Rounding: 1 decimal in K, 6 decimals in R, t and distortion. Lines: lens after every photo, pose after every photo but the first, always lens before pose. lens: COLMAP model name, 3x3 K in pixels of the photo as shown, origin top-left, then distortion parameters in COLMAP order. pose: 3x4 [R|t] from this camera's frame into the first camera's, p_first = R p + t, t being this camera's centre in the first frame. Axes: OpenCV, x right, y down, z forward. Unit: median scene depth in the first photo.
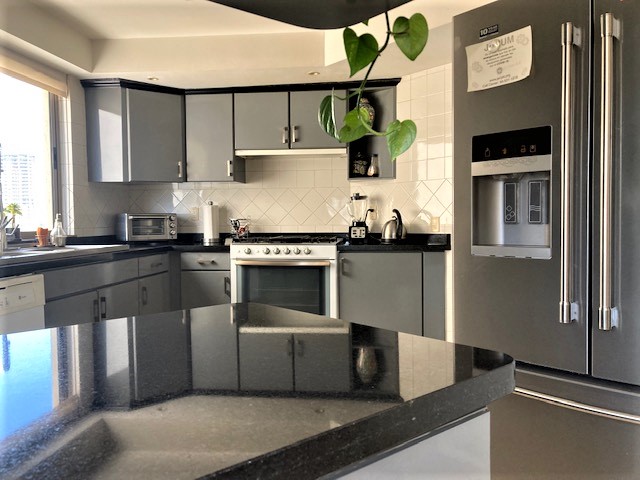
lens RADIAL K [[520.4, 0, 315.5], [0, 520.4, 241.9], [0, 0, 1]] dist [0.044210, -0.054974]
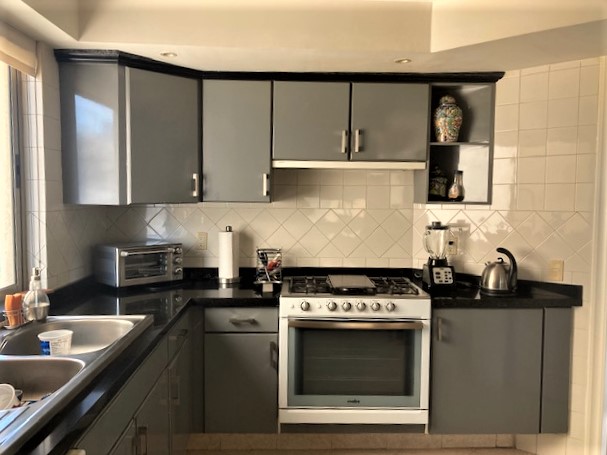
lens RADIAL K [[521.4, 0, 303.5], [0, 521.4, 227.5], [0, 0, 1]] dist [0.032254, -0.006768]
pose [[0.986635, 0.005867, 0.162840, -0.237044], [-0.008965, 0.999792, 0.018298, -0.098037], [-0.162699, -0.019513, 0.986483, 0.285143]]
